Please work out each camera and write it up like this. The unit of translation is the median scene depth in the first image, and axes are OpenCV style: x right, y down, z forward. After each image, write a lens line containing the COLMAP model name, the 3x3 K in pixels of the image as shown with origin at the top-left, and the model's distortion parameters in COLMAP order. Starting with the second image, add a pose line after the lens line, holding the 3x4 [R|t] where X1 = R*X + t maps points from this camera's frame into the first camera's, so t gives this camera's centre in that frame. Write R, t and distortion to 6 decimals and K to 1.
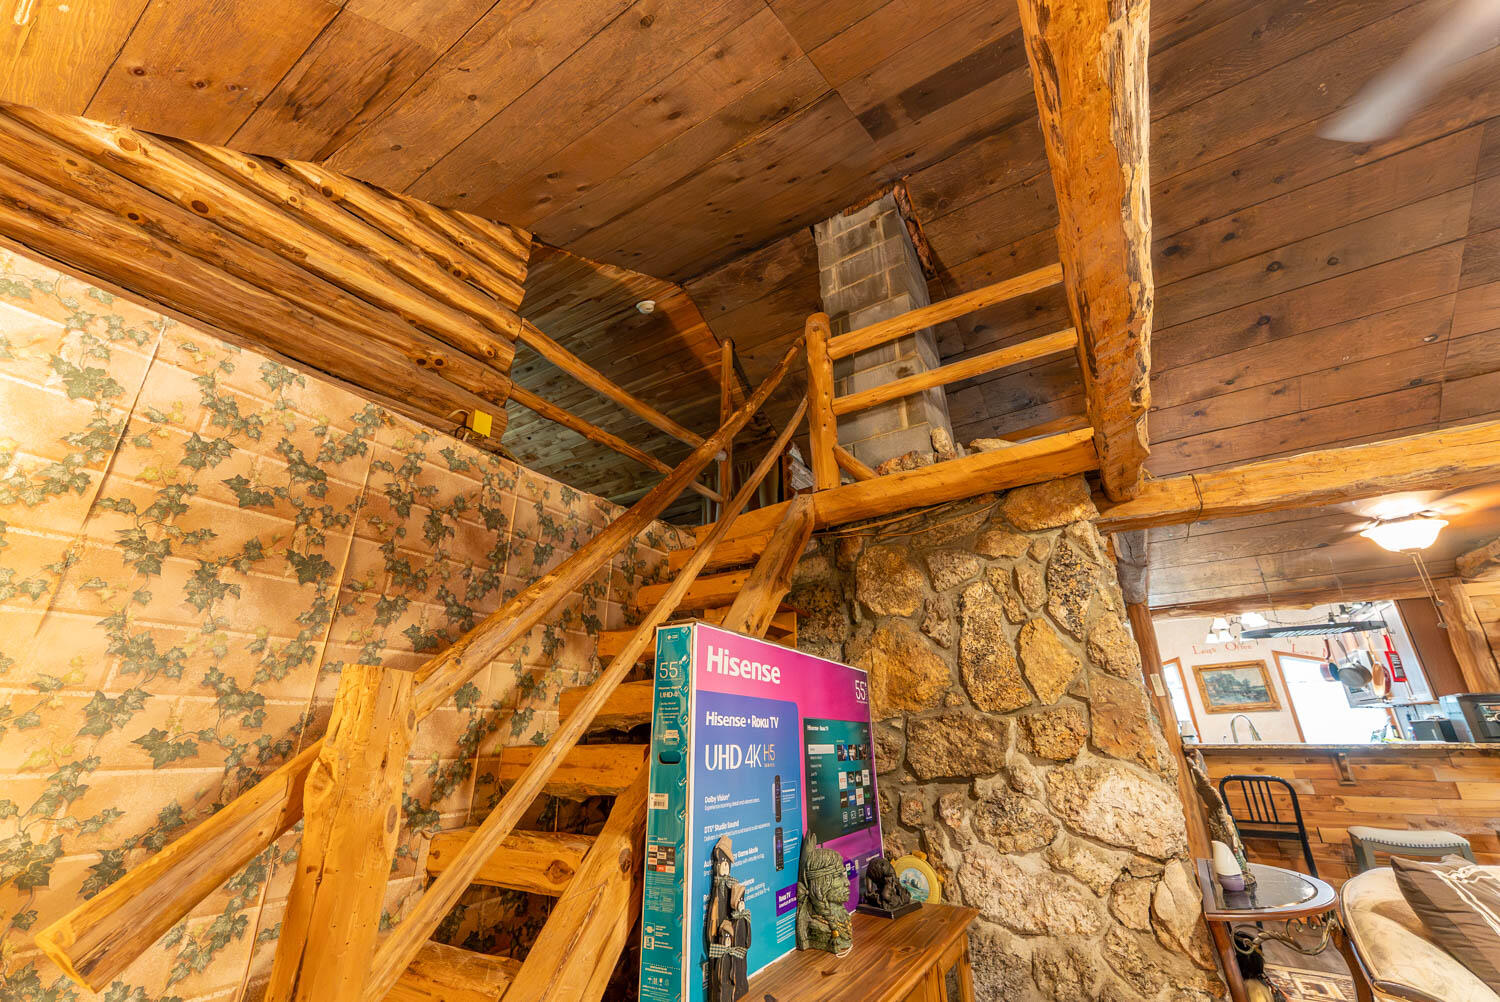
lens RADIAL K [[598.9, 0, 744.7], [0, 598.9, 503.8], [0, 0, 1]] dist [-0.000266, -0.000823]
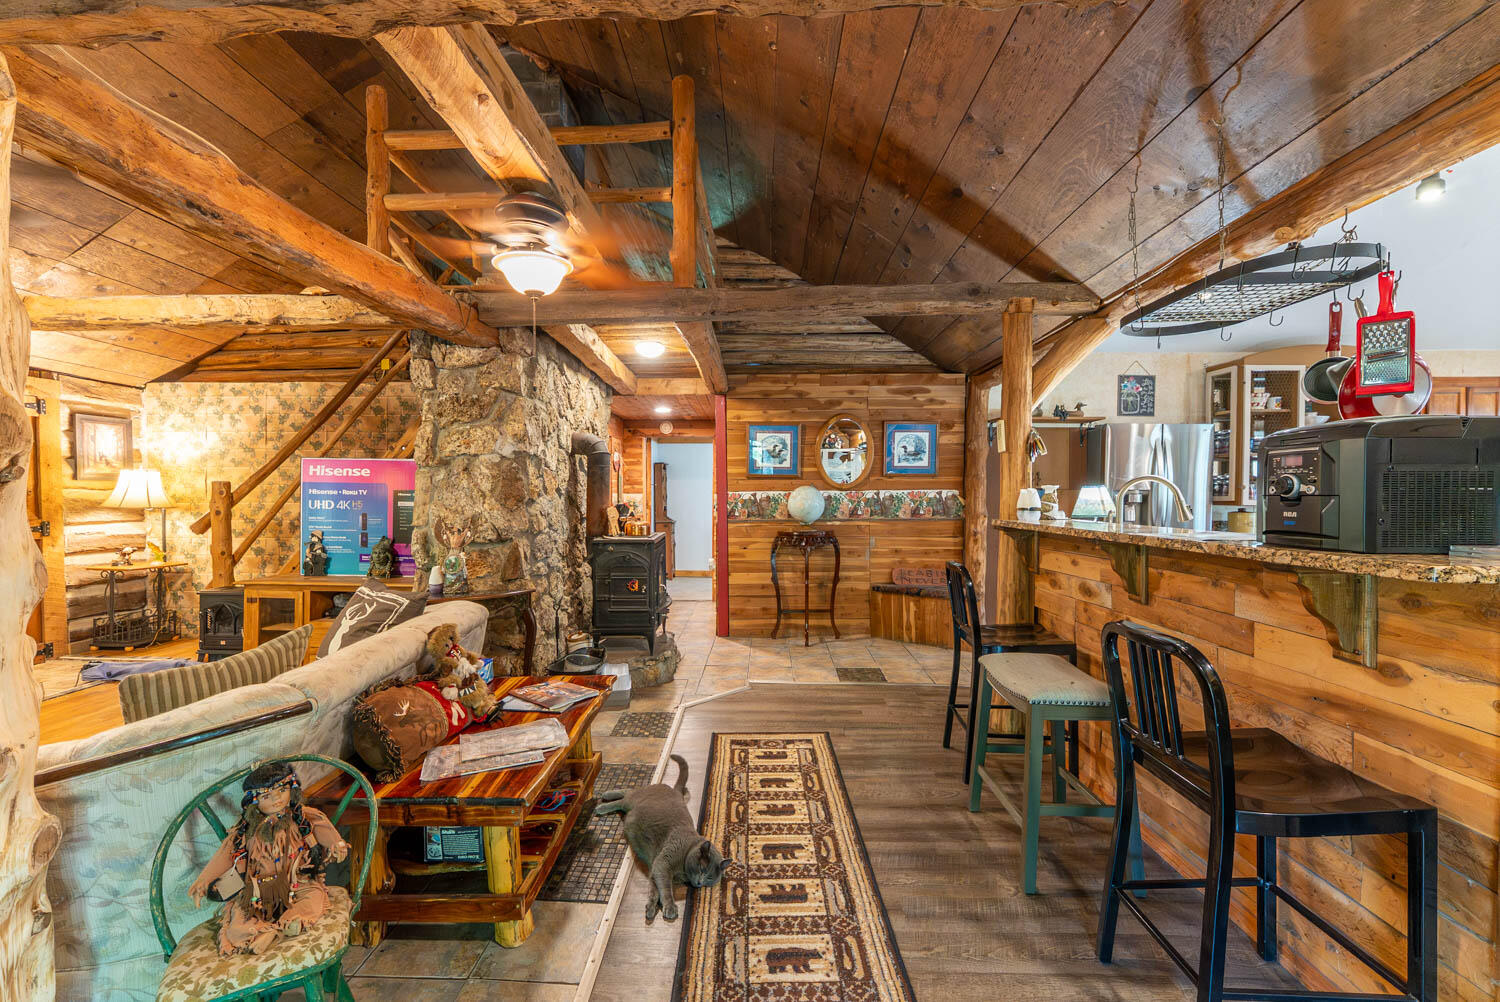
lens RADIAL K [[598.9, 0, 744.7], [0, 598.9, 503.8], [0, 0, 1]] dist [-0.000266, -0.000823]
pose [[0.515193, 0.025681, -0.856689, 3.091892], [0.302312, 0.929862, 0.209678, 0.405938], [0.801987, -0.367012, 0.471295, 1.189408]]
